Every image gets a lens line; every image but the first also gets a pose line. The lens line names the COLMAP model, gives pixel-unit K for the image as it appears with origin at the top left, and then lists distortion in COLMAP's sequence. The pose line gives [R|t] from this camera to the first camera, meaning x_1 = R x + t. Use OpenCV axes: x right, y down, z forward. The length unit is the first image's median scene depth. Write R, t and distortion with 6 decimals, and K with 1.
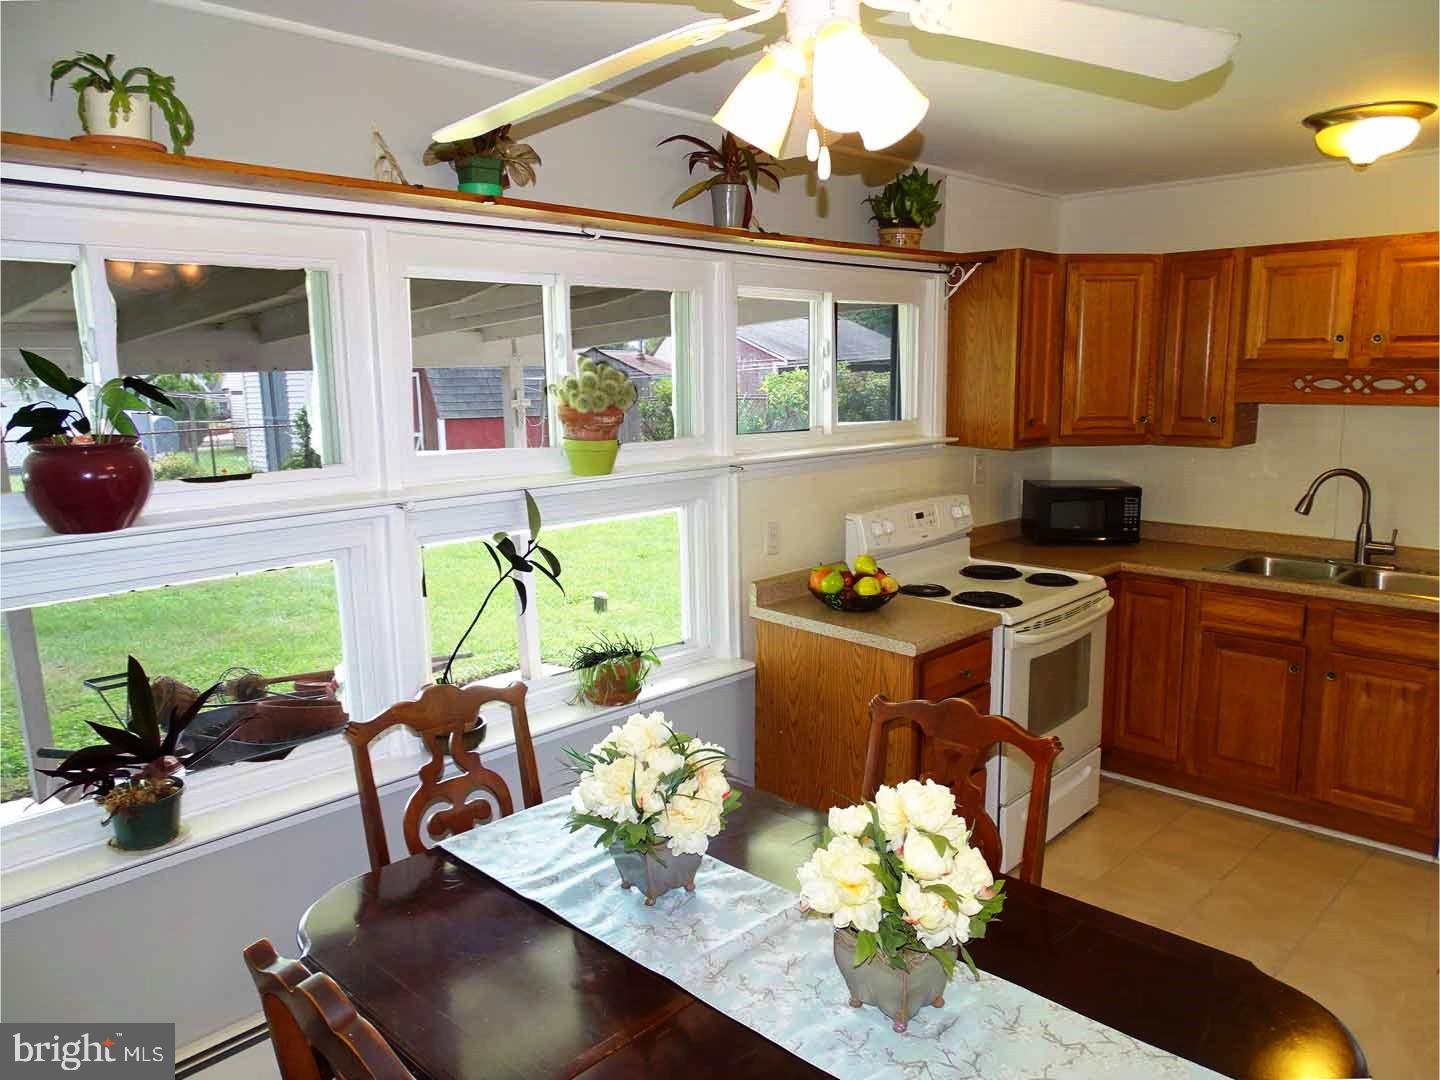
lens RADIAL K [[1032.0, 0, 724.6], [0, 1032.0, 540.6], [0, 0, 1]] dist [0.009858, 0.004408]
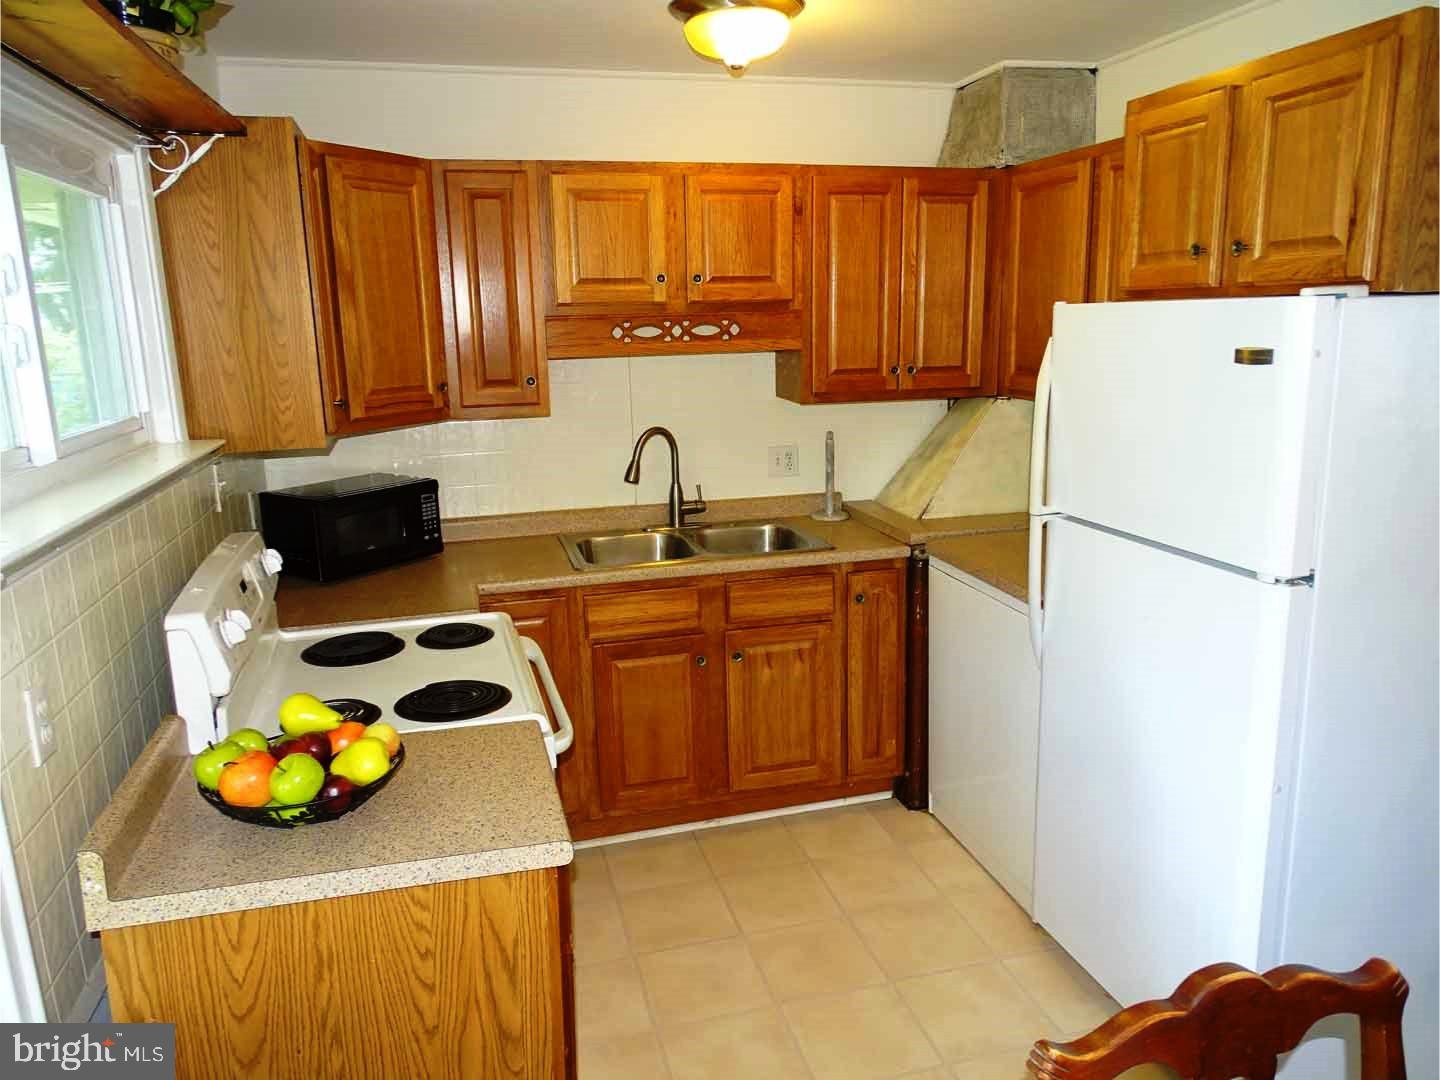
lens RADIAL K [[1032.0, 0, 719.6], [0, 1032.0, 536.0], [0, 0, 1]] dist [0.009858, 0.004408]
pose [[0.523052, -0.188633, 0.831164, -0.137510], [0.162677, 0.979368, 0.119895, -0.077010], [-0.836632, 0.072500, 0.542947, 0.489335]]
